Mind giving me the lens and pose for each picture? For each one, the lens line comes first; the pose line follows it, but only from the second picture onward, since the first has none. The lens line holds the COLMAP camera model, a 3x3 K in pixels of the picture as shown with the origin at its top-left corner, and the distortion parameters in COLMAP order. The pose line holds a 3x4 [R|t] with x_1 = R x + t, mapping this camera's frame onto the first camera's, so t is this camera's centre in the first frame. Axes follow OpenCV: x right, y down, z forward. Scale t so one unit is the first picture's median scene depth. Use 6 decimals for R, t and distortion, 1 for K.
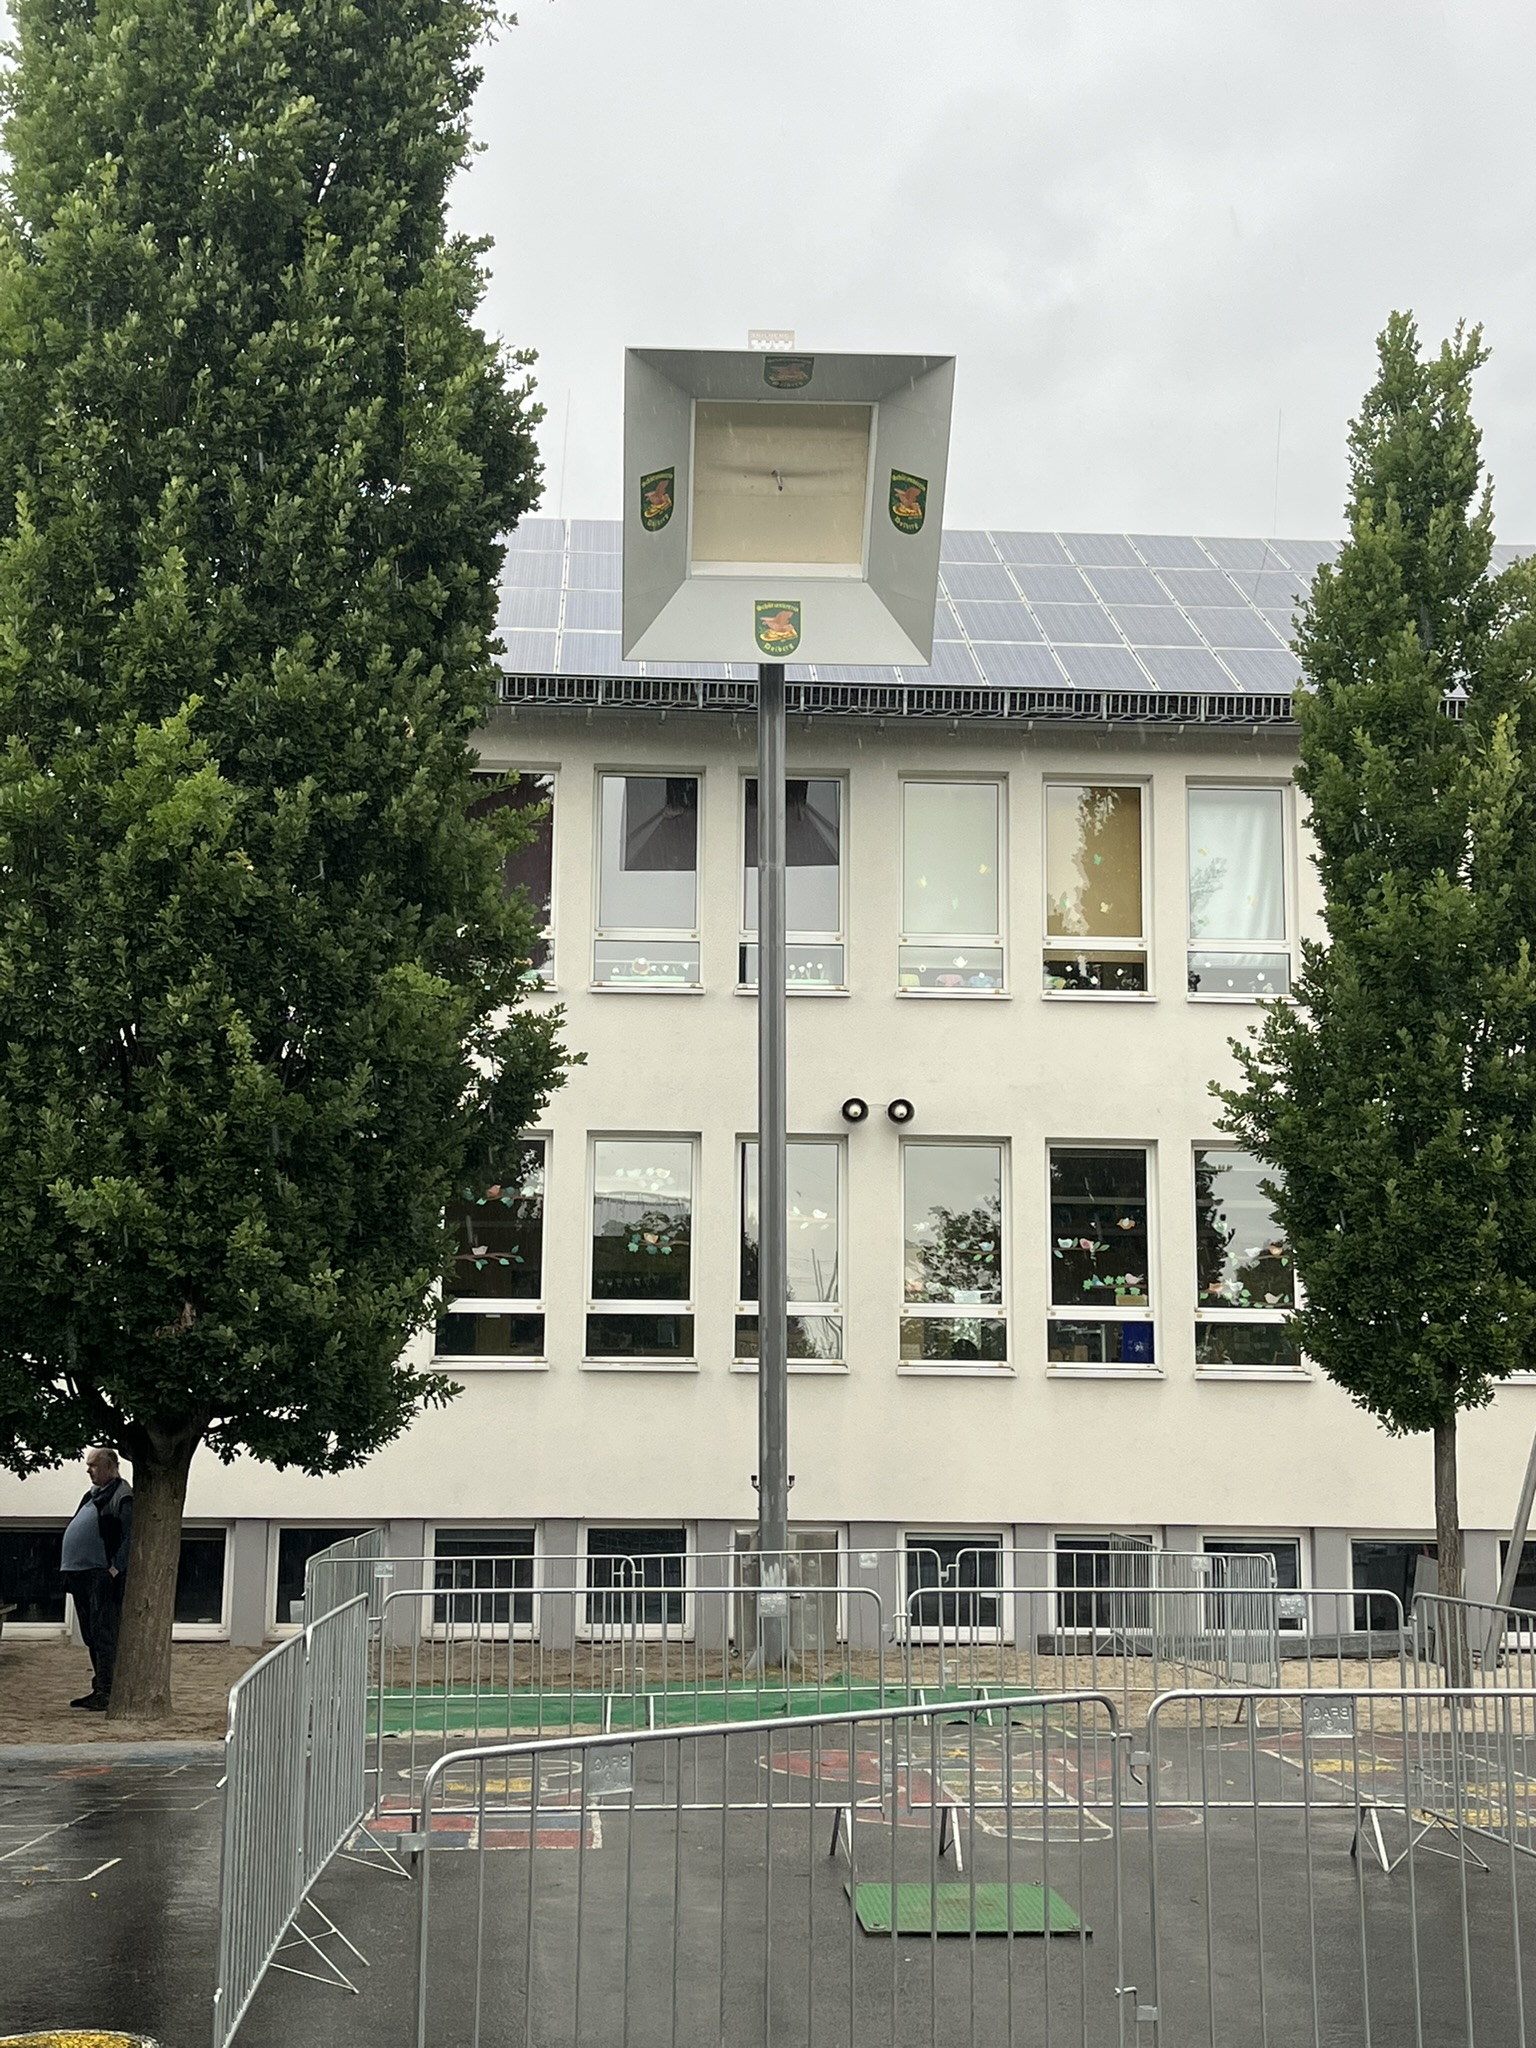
lens RADIAL K [[2497.9, 0, 766.1], [0, 2497.9, 1032.9], [0, 0, 1]] dist [0.131973, 0.002872]
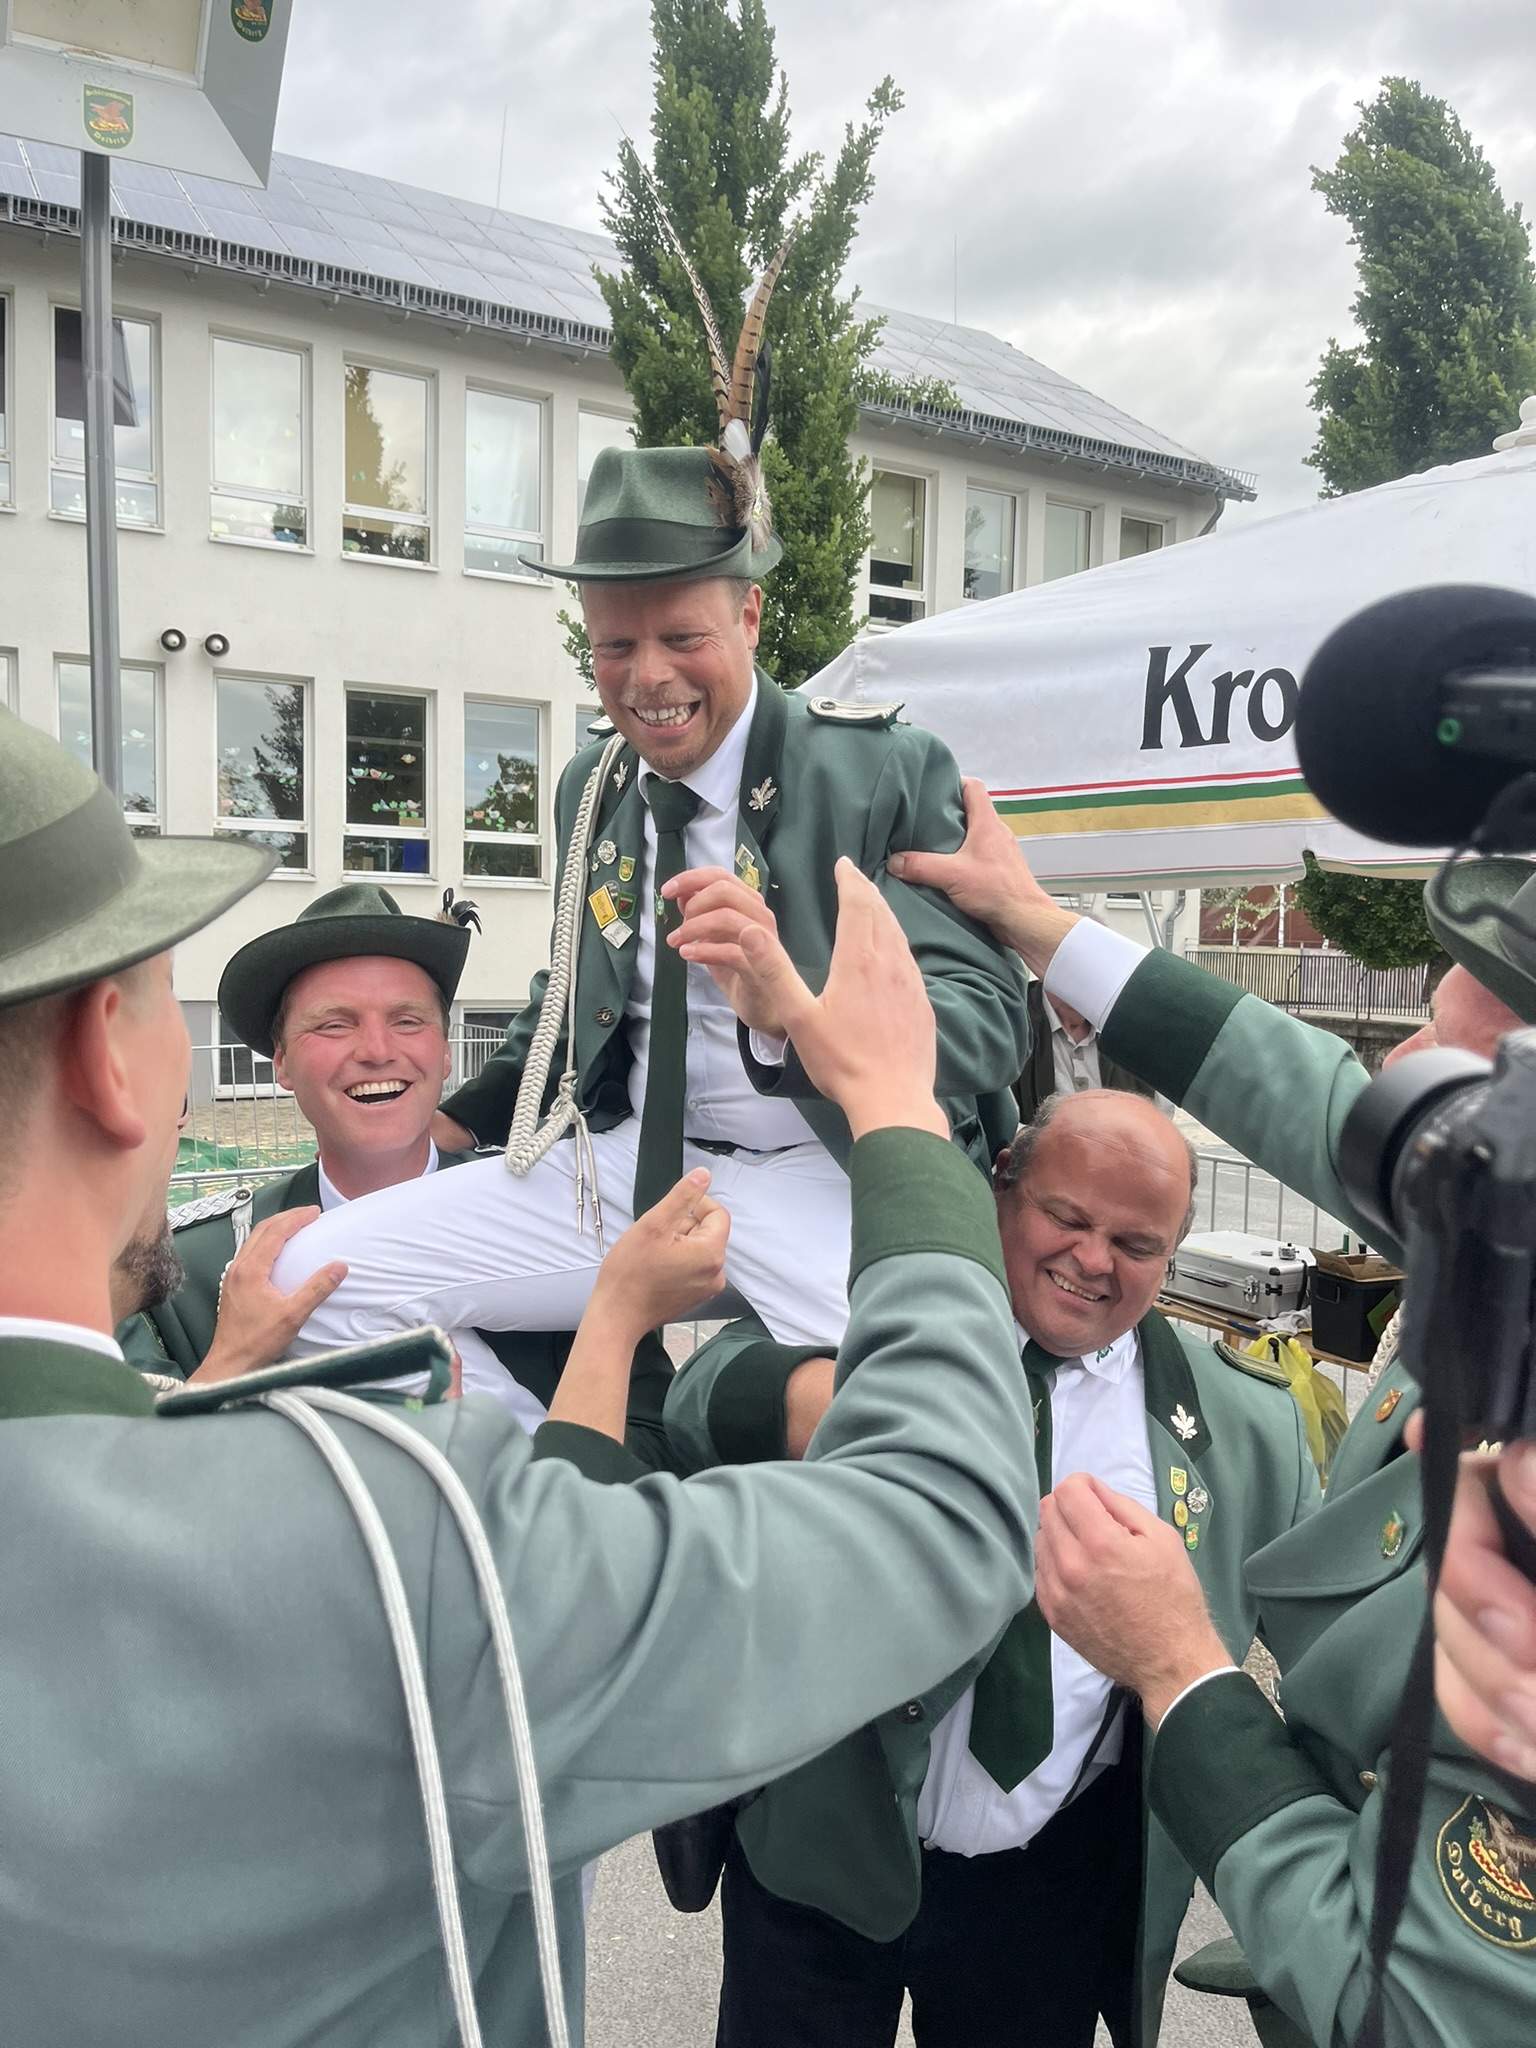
lens RADIAL K [[1549.7, 0, 768.0], [0, 1549.7, 1024.0], [0, 0, 1]] dist [0.030725, -0.049893]
pose [[0.898068, -0.020666, 0.439372, -0.033118], [-0.076425, 0.976371, 0.202135, 0.036746], [-0.433167, -0.215110, 0.875268, 0.243277]]
